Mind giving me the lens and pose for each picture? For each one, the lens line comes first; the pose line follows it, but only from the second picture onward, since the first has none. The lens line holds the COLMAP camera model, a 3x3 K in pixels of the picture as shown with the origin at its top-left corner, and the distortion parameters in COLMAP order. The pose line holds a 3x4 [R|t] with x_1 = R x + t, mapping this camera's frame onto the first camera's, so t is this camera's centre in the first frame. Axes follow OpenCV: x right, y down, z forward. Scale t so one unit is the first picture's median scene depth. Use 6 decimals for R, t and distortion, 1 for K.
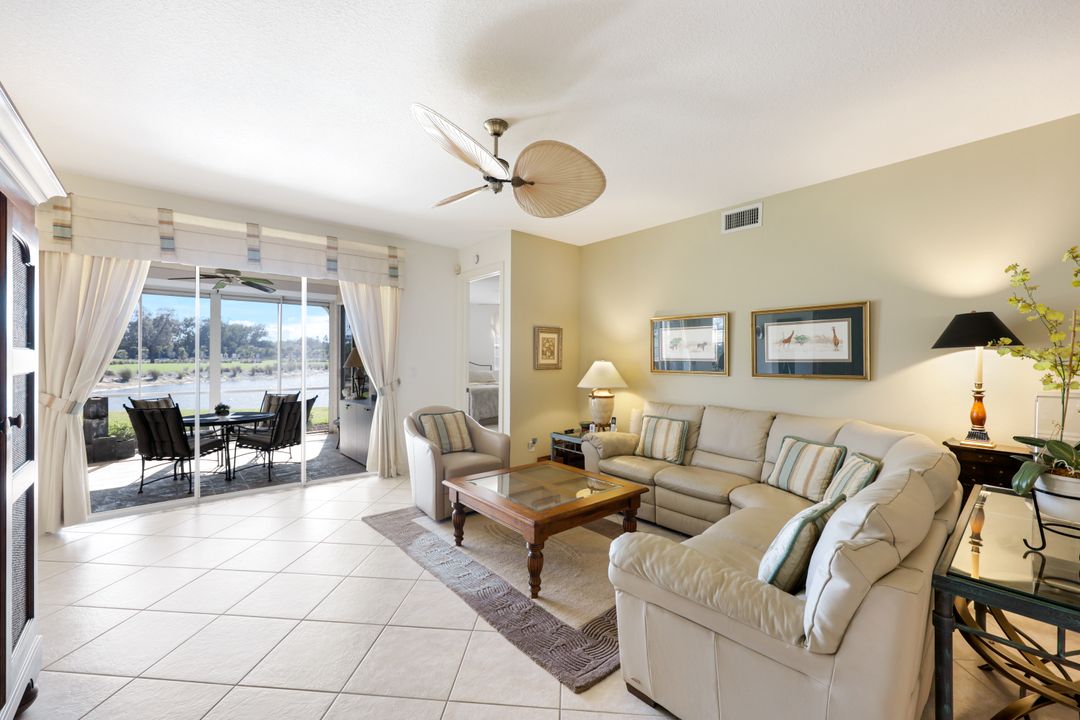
lens RADIAL K [[432.8, 0, 536.6], [0, 432.8, 358.9], [0, 0, 1]] dist [-0.000354, 0.000050]
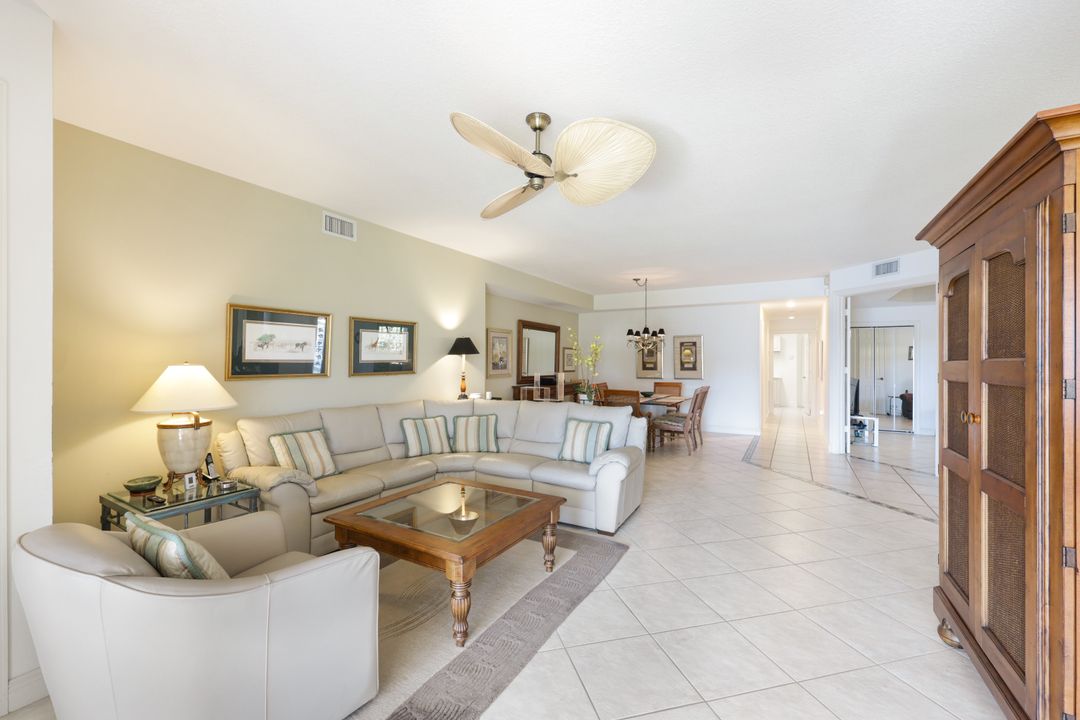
lens RADIAL K [[432.8, 0, 531.6], [0, 432.8, 357.5], [0, 0, 1]] dist [-0.000354, 0.000050]
pose [[-0.316255, -0.003427, 0.948668, -0.601488], [-0.007022, 0.999975, 0.001271, -0.009721], [-0.948648, -0.006259, -0.316271, 0.789606]]
